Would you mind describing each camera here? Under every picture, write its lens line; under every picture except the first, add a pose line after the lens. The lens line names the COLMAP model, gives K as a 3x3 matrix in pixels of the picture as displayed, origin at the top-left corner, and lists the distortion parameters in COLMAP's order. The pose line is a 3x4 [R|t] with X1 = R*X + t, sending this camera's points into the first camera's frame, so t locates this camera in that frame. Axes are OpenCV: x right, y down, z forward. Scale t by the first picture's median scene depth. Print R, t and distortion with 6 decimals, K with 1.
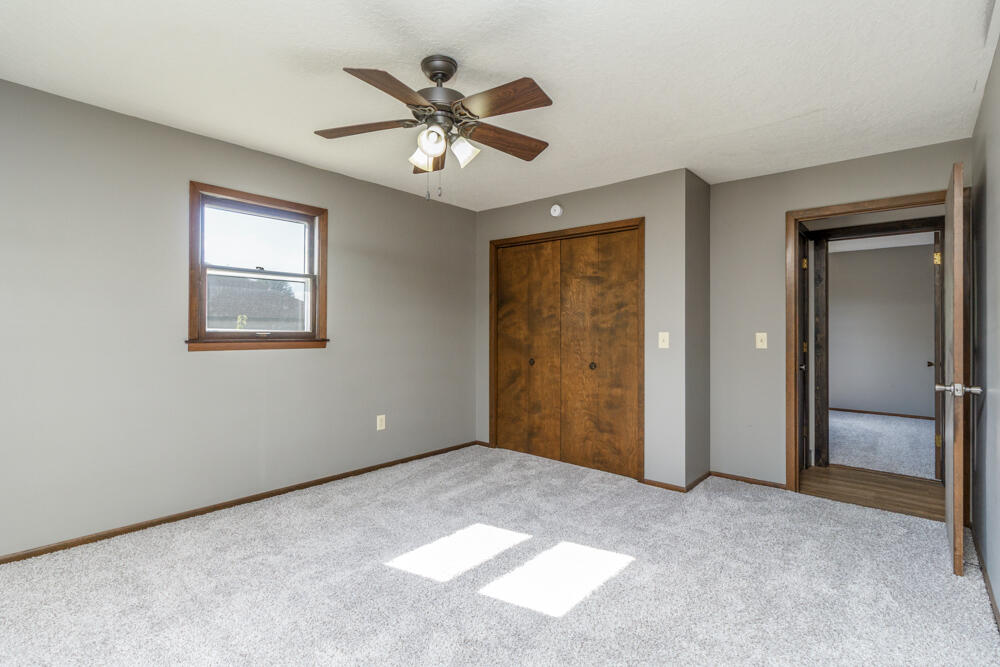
lens RADIAL K [[471.9, 0, 493.3], [0, 471.9, 330.0], [0, 0, 1]] dist [0.001635, 0.000763]
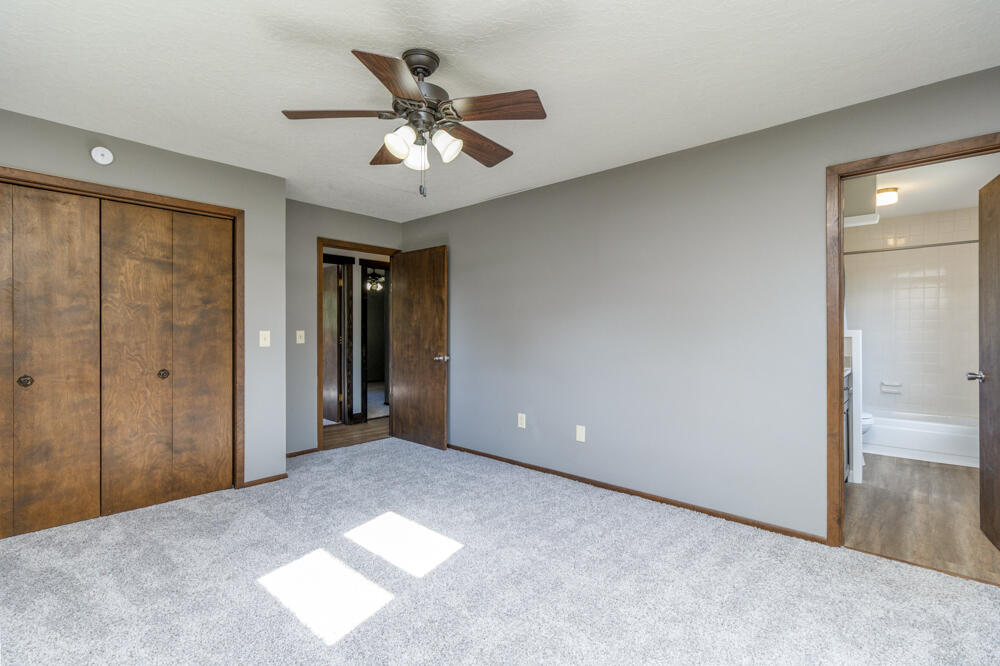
lens RADIAL K [[471.9, 0, 493.3], [0, 471.9, 329.5], [0, 0, 1]] dist [0.001635, 0.000763]
pose [[0.014945, -0.006776, 0.999865, -0.596719], [-0.003835, 0.999969, 0.006834, -0.006378], [-0.999881, -0.003937, 0.014919, 0.449426]]
